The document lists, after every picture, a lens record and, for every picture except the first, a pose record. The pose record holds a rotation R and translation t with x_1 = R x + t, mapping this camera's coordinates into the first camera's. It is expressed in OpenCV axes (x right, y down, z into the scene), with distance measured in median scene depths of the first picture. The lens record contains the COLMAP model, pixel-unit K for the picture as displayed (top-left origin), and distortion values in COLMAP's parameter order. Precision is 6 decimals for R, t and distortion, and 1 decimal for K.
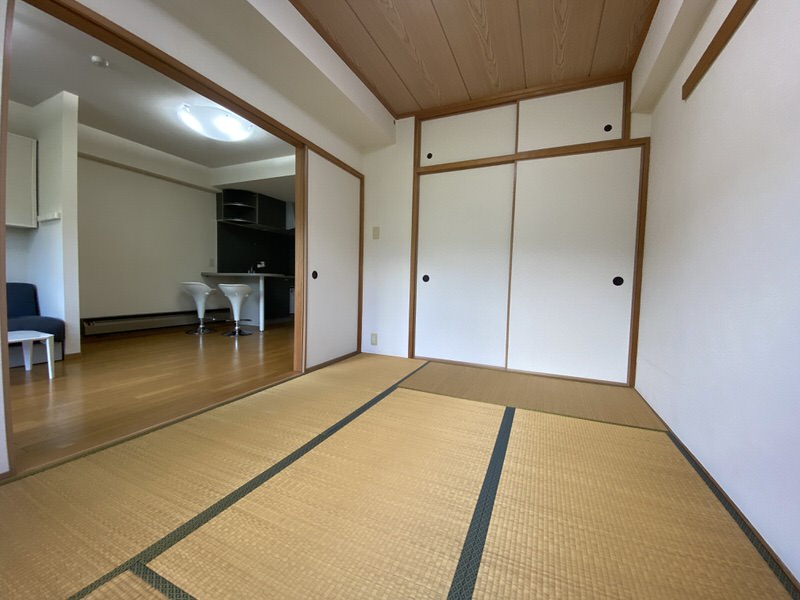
lens RADIAL K [[316.7, 0, 400.3], [0, 316.7, 297.6], [0, 0, 1]] dist [0.000435, -0.012852]
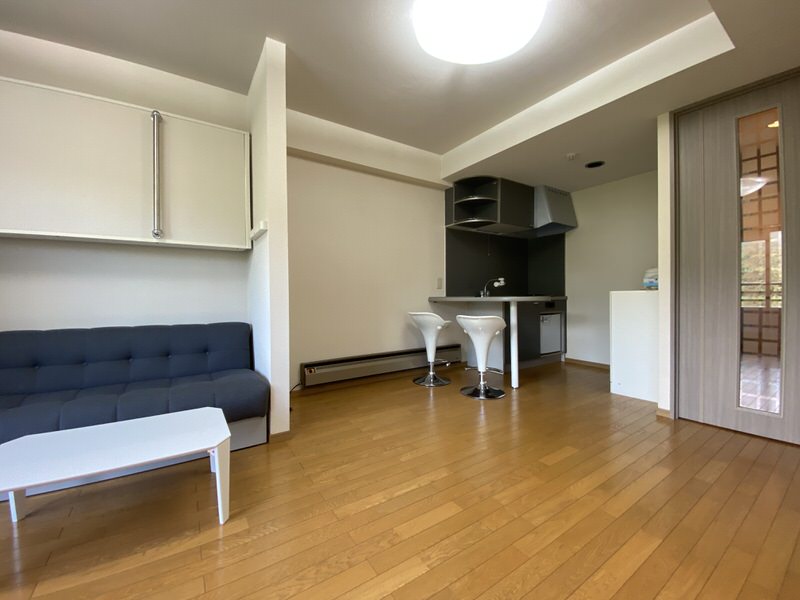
lens RADIAL K [[316.7, 0, 400.3], [0, 316.7, 297.6], [0, 0, 1]] dist [0.000435, -0.012852]
pose [[0.835286, -0.027183, -0.549143, -0.288775], [0.000600, 0.998822, -0.048530, -0.044304], [0.549815, 0.040207, 0.834318, 0.355758]]
